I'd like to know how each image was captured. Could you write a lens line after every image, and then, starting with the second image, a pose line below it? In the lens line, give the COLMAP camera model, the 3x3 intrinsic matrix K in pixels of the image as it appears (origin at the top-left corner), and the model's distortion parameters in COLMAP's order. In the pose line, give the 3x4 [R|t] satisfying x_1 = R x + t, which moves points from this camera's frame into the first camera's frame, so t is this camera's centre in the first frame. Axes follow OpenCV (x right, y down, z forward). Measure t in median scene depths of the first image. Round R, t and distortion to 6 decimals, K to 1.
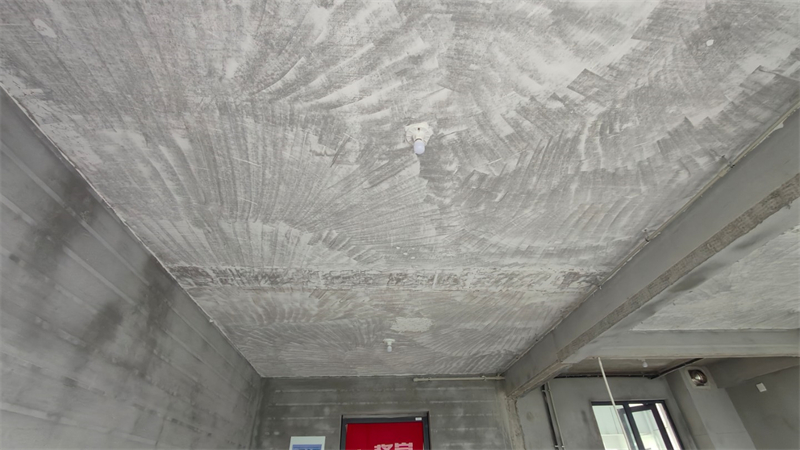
lens RADIAL K [[365.1, 0, 401.3], [0, 365.1, 218.4], [0, 0, 1]] dist [0.000872, 0.000133]
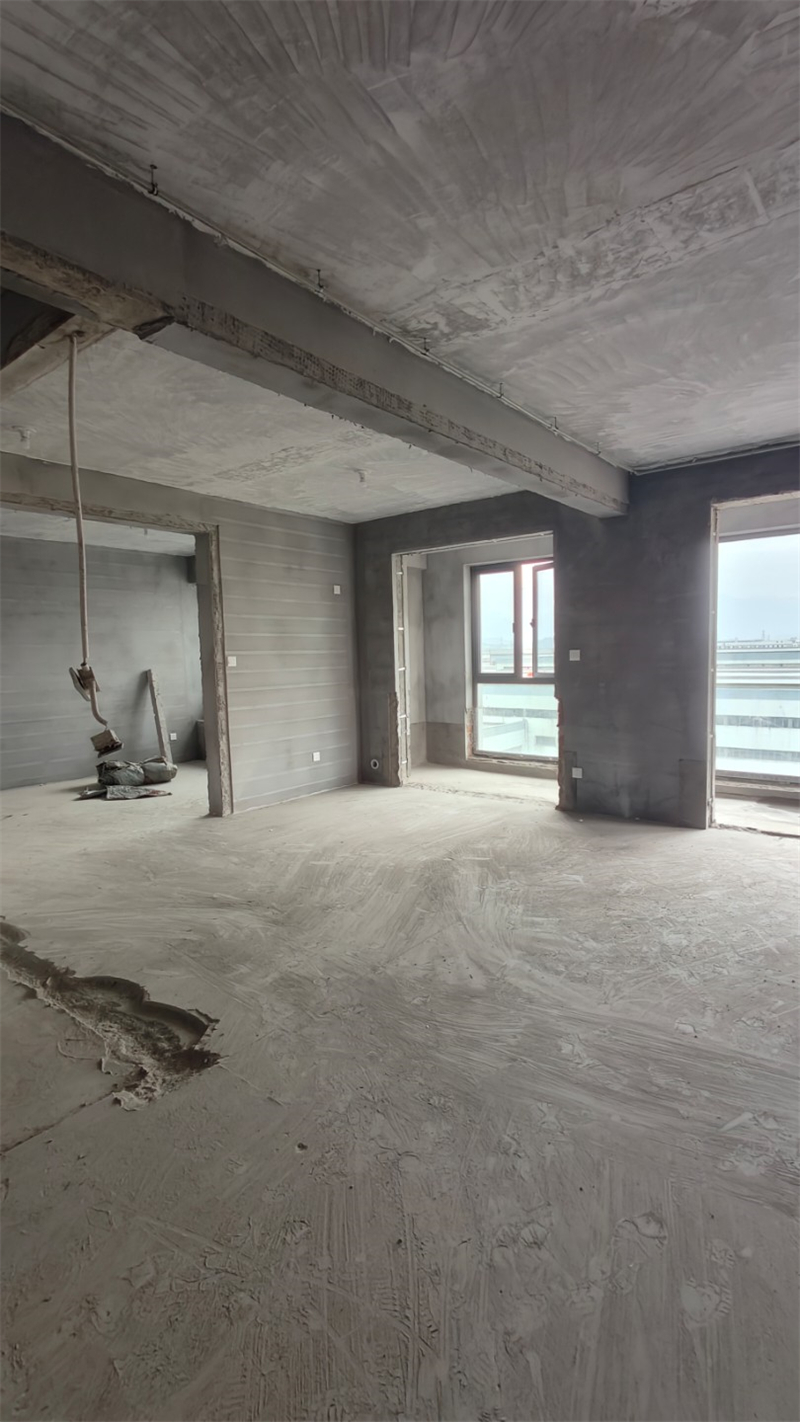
lens RADIAL K [[657.2, 0, 393.4], [0, 657.2, 707.5], [0, 0, 1]] dist [-0.000156, 0.000273]
pose [[-0.732383, -0.006634, 0.680861, -0.112633], [-0.373279, 0.840206, -0.393340, 1.117989], [-0.569454, -0.542227, -0.617829, 1.444717]]
